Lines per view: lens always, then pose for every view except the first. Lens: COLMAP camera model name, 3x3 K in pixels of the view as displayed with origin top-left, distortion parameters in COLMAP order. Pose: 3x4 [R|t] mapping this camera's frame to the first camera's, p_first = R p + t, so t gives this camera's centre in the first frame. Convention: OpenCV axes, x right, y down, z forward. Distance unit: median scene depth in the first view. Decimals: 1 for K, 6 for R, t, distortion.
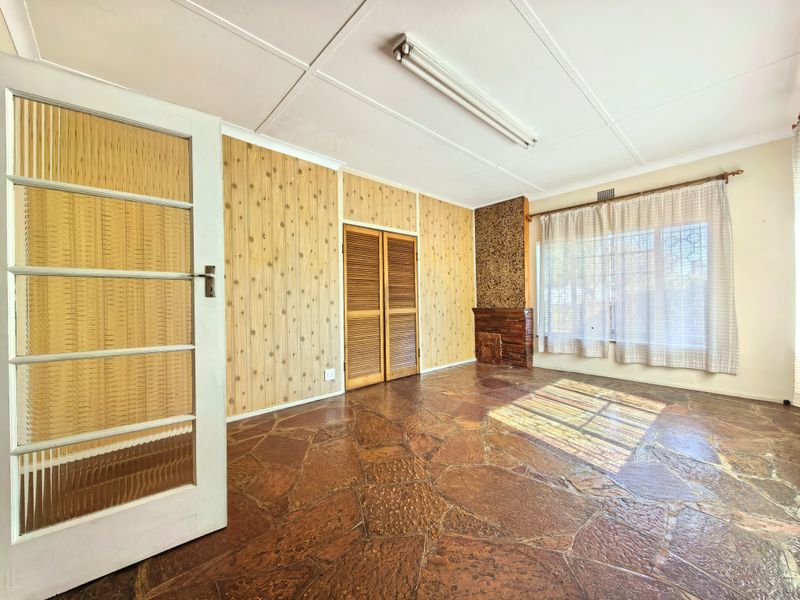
lens RADIAL K [[316.6, 0, 400.0], [0, 316.6, 300.0], [0, 0, 1]] dist [0.000373, -0.000014]
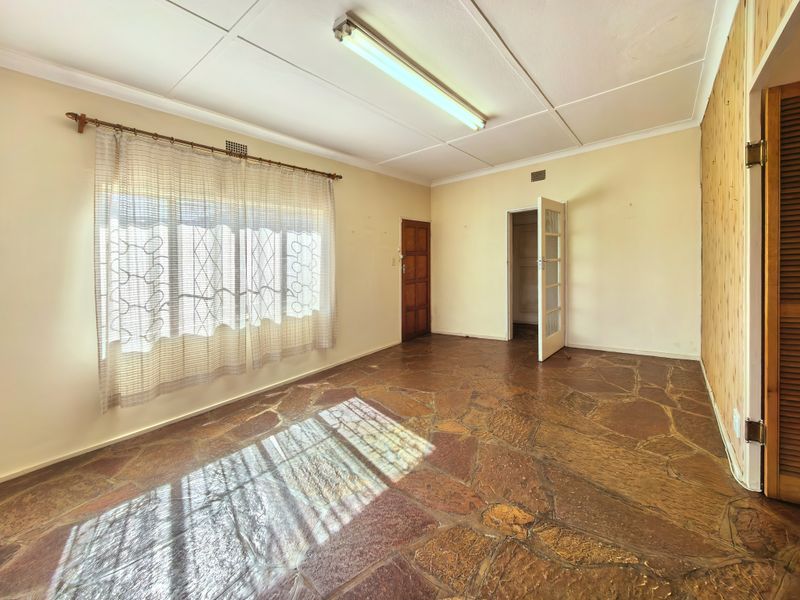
lens RADIAL K [[332.7, 0, 400.0], [0, 332.7, 300.0], [0, 0, 1]] dist [-0.000094, -0.000083]
pose [[-0.986285, 0.059255, -0.154045, 0.502843], [0.047118, 0.995577, 0.081278, -0.044102], [0.158180, 0.072905, -0.984715, 1.941936]]
